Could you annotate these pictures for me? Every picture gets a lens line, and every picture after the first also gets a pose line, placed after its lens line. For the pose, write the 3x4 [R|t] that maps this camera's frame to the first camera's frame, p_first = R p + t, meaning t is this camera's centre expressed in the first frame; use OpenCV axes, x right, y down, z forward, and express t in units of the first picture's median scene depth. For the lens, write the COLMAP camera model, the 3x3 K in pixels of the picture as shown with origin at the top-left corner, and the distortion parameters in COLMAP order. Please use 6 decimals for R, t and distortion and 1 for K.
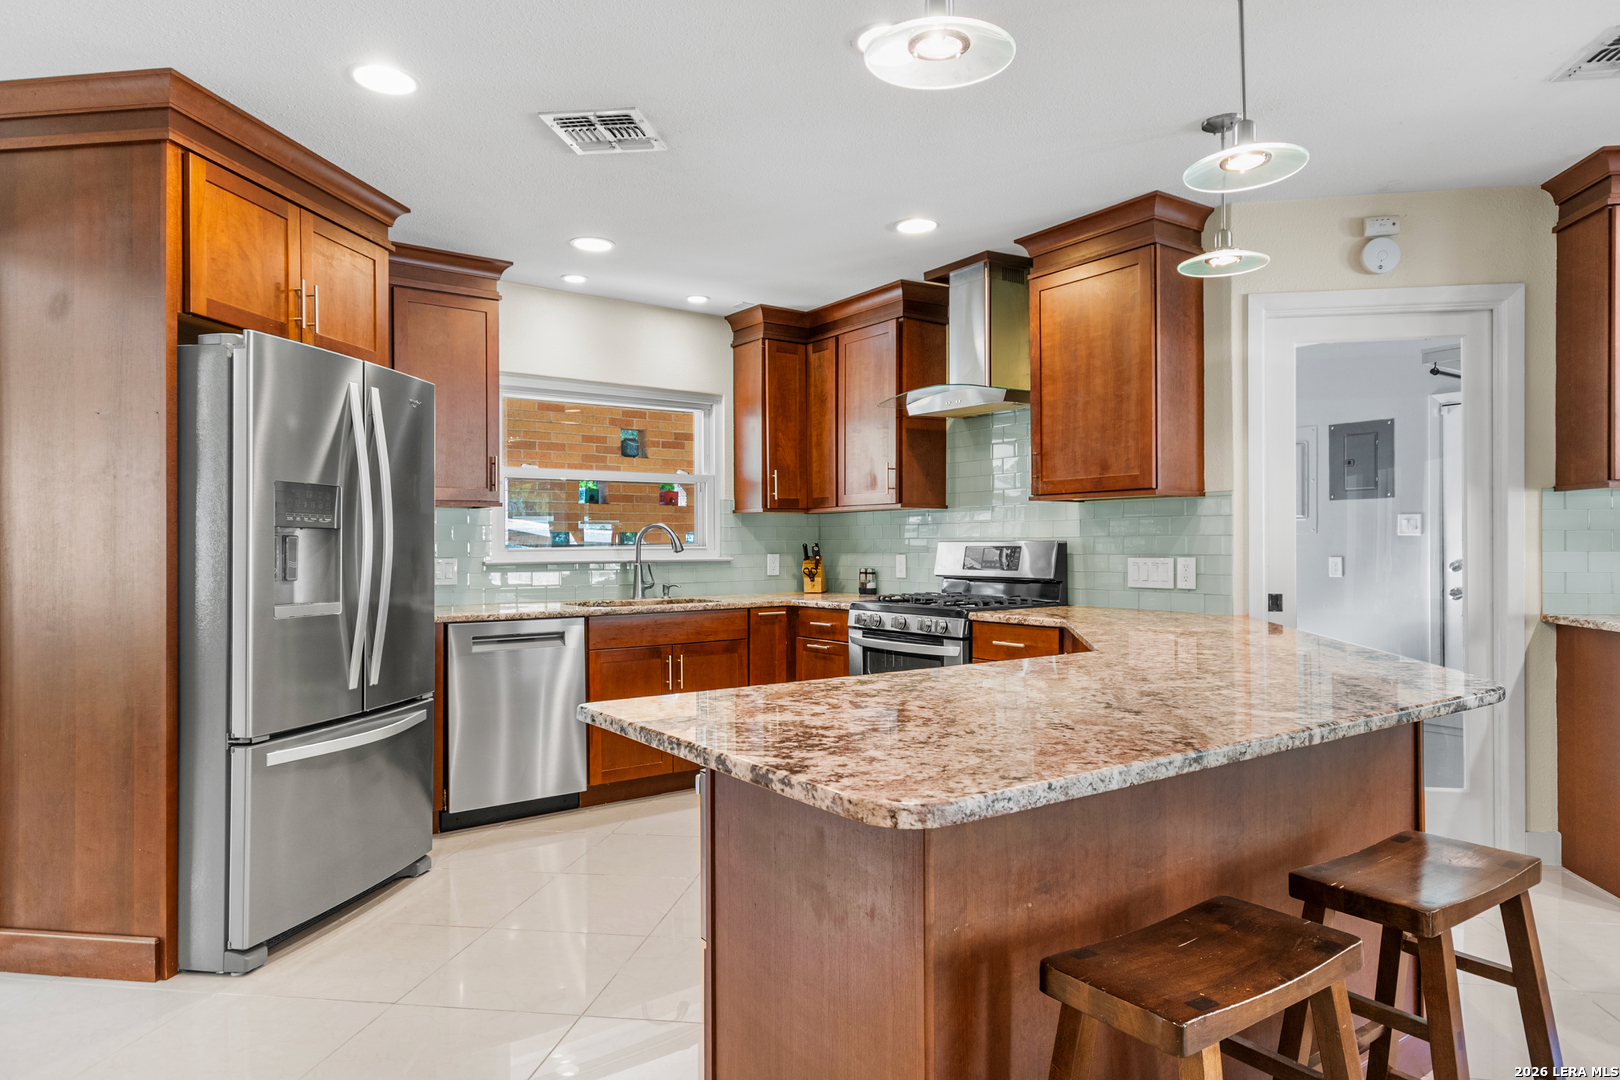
lens RADIAL K [[988.4, 0, 819.2], [0, 988.4, 543.1], [0, 0, 1]] dist [0.014137, 0.004490]
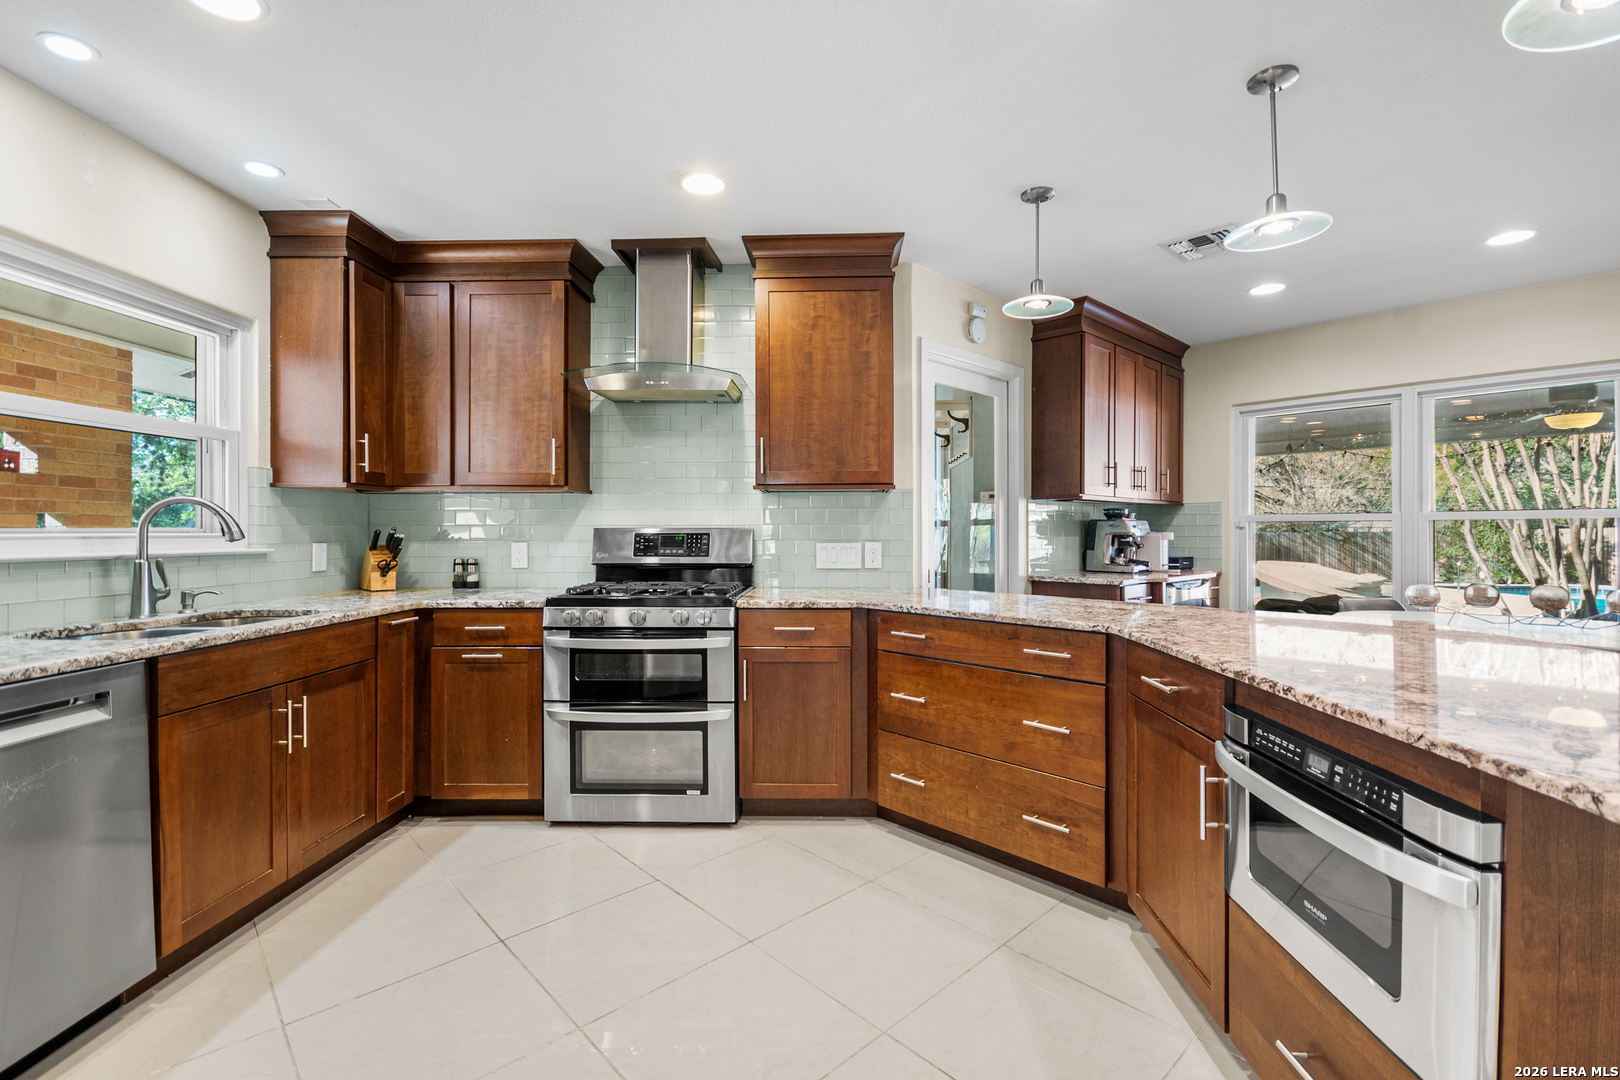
lens RADIAL K [[716.1, 0, 827.7], [0, 716.1, 534.3], [0, 0, 1]] dist [-0.001878, -0.002000]
pose [[0.605766, 0.002209, 0.795640, -0.295198], [-0.002415, 0.999997, -0.000937, 0.004393], [-0.795639, -0.001354, 0.605769, 0.415654]]
